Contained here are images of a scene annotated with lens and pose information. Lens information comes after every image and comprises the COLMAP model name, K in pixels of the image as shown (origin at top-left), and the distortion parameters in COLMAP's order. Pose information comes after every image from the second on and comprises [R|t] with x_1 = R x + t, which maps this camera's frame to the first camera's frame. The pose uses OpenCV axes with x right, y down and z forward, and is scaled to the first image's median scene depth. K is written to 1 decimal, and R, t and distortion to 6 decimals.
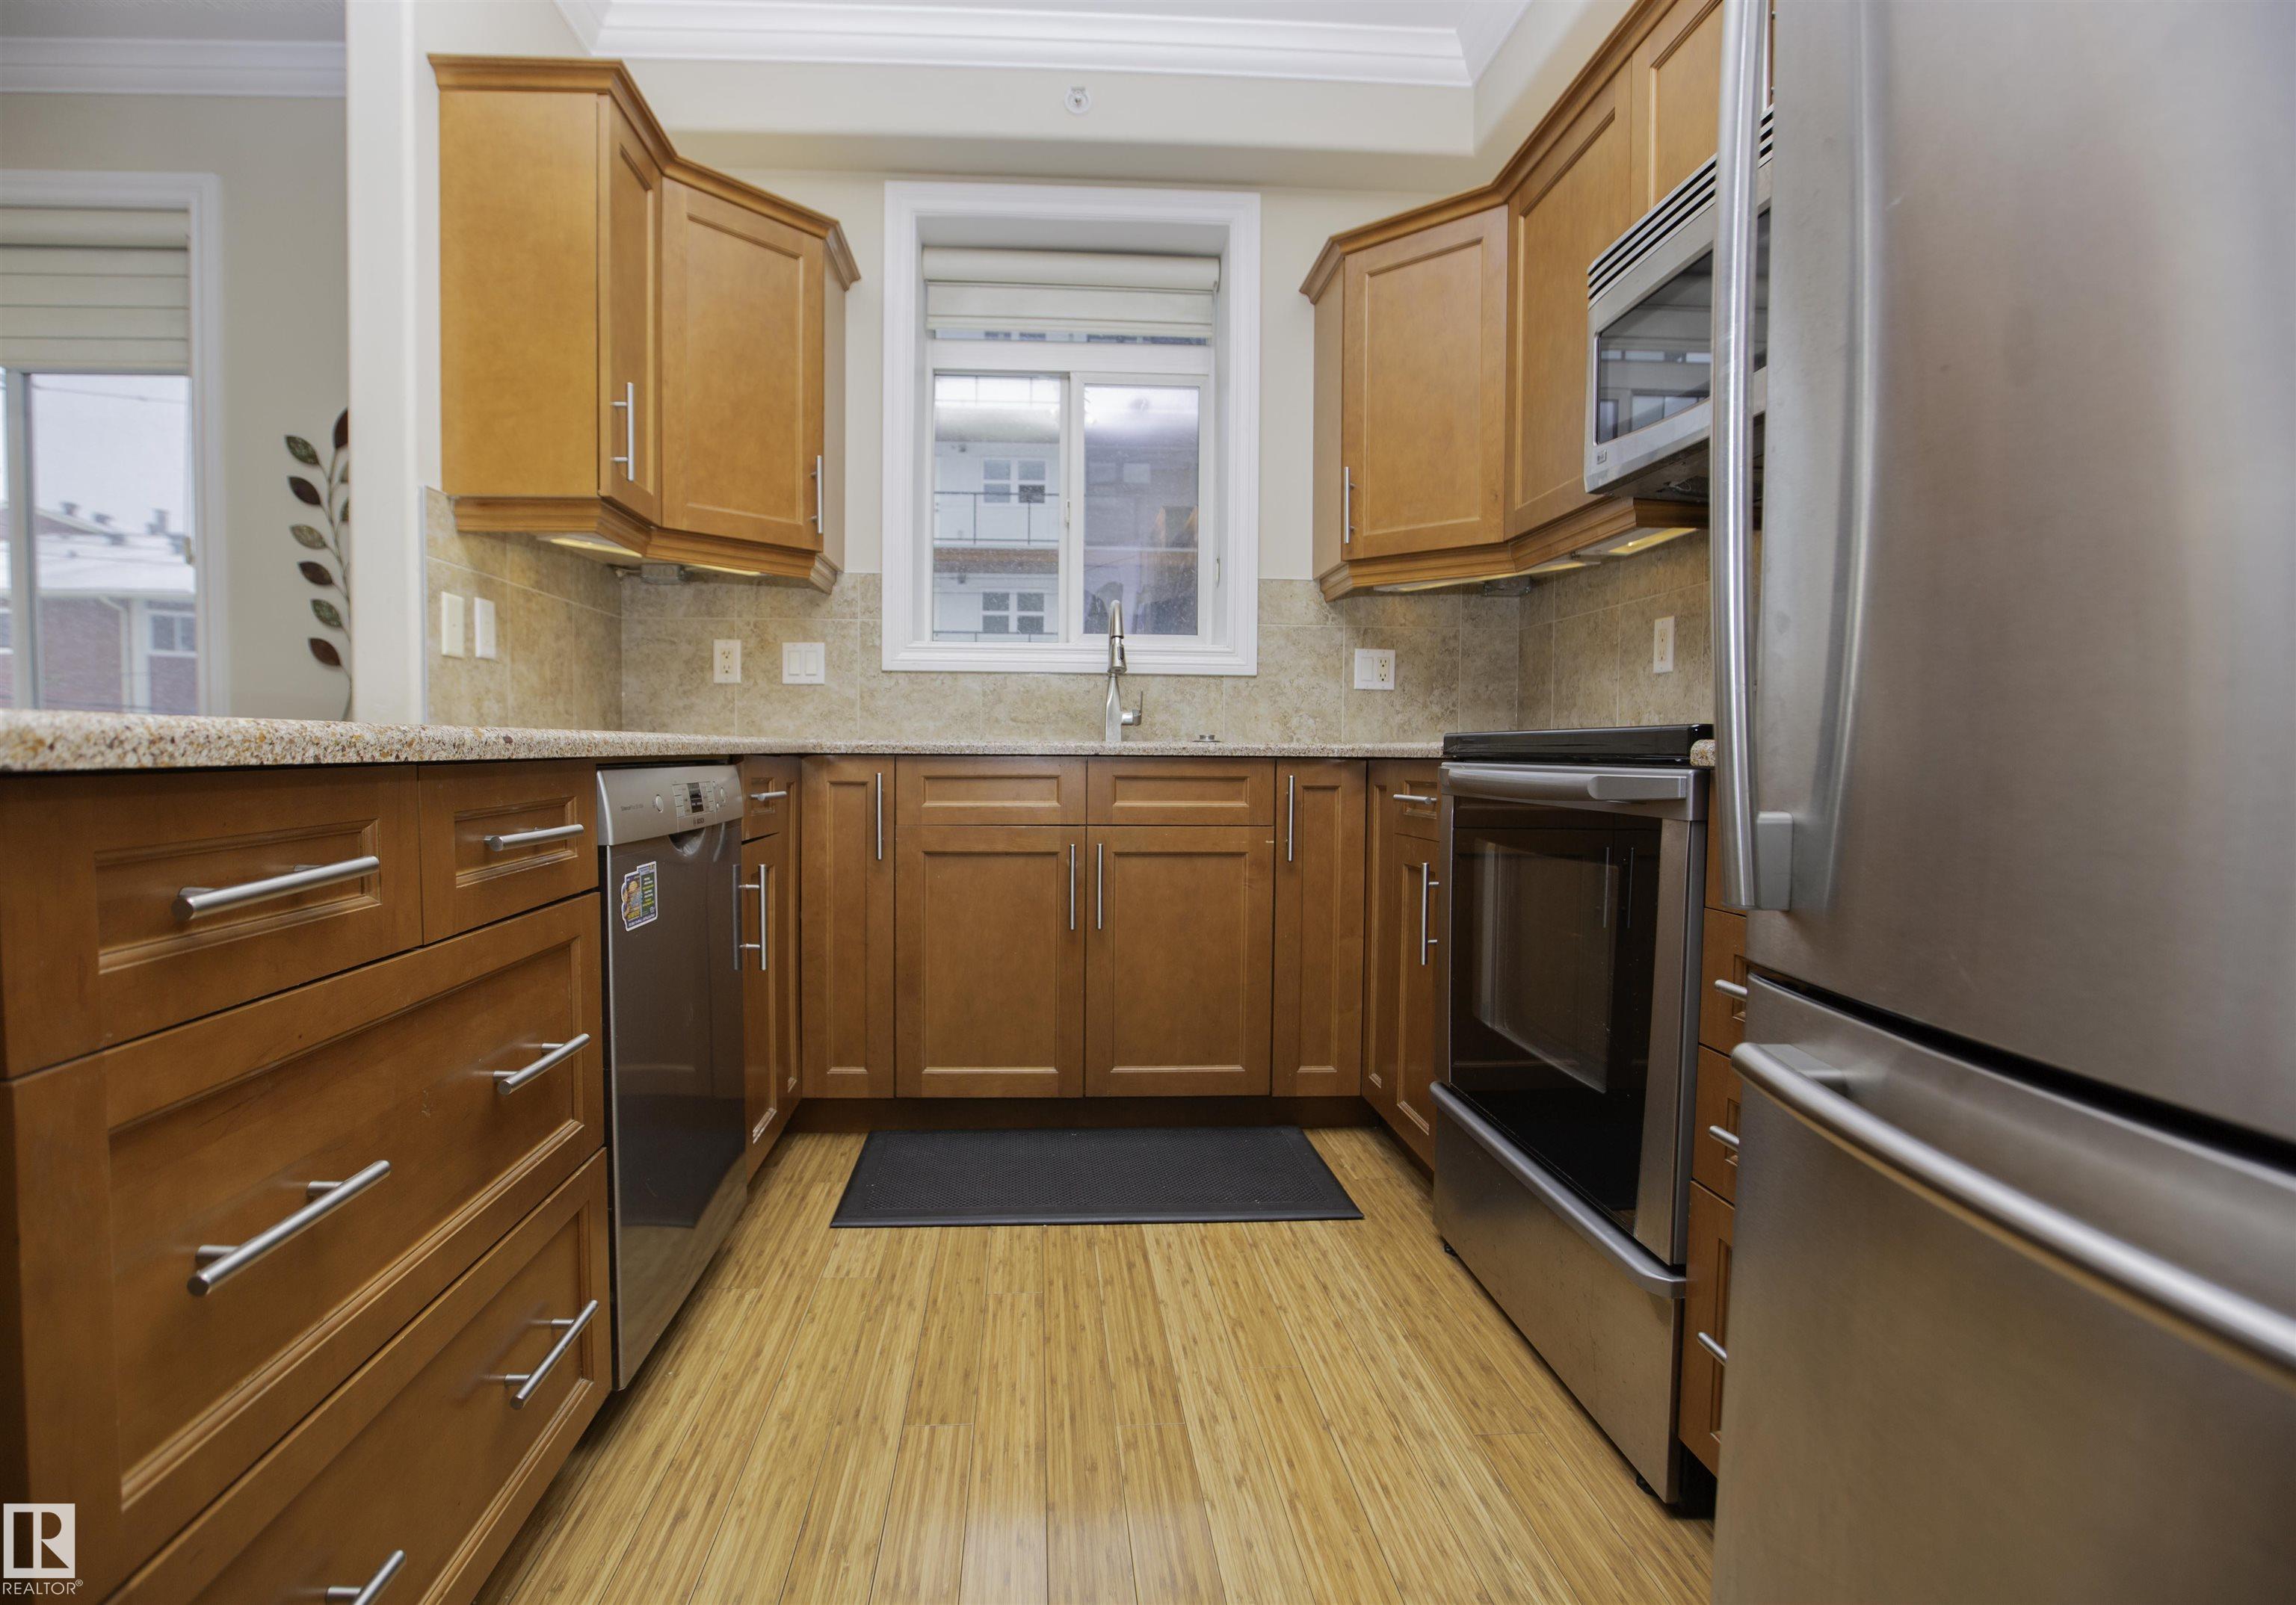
lens RADIAL K [[1103.2, 0, 1112.6], [0, 1103.2, 803.0], [0, 0, 1]] dist [-0.032673, 0.000188]
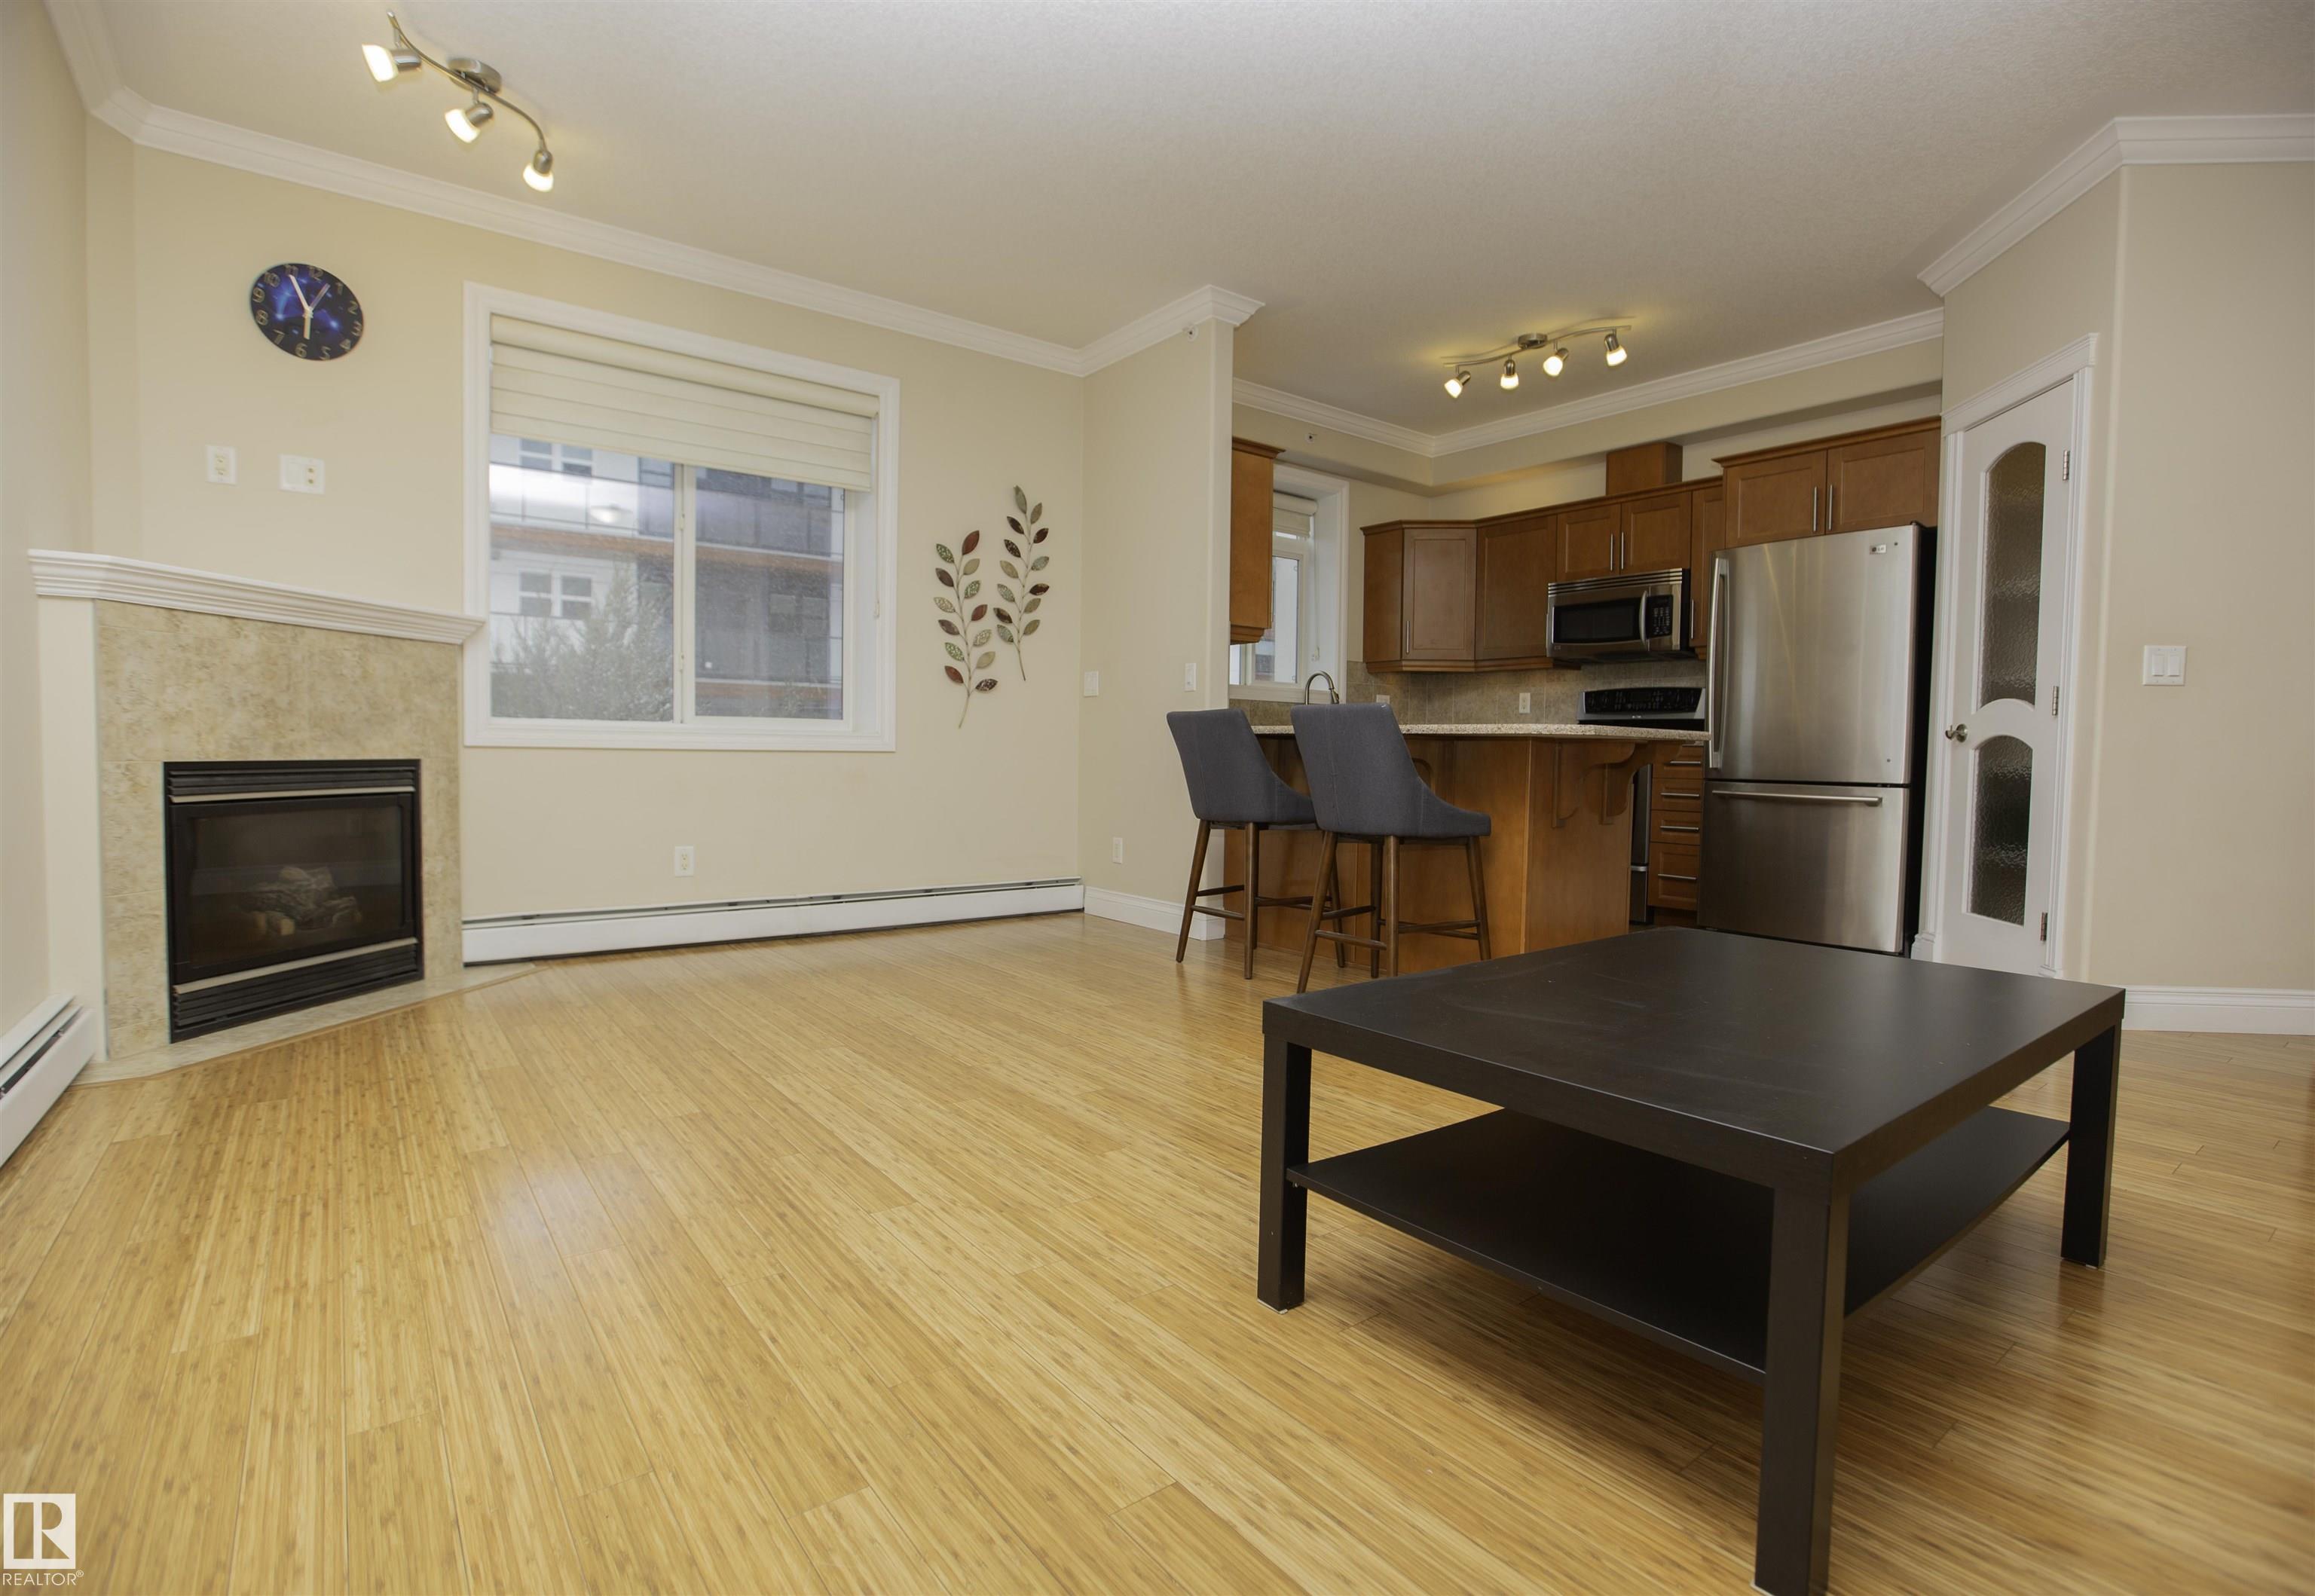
lens RADIAL K [[1088.0, 0, 1216.9], [0, 1088.0, 792.3], [0, 0, 1]] dist [-0.034862, 0.008070]
pose [[0.814596, -0.013791, 0.579865, -1.359031], [0.017972, 0.999837, -0.001469, 0.053851], [-0.579750, 0.011618, 0.814711, -0.604670]]
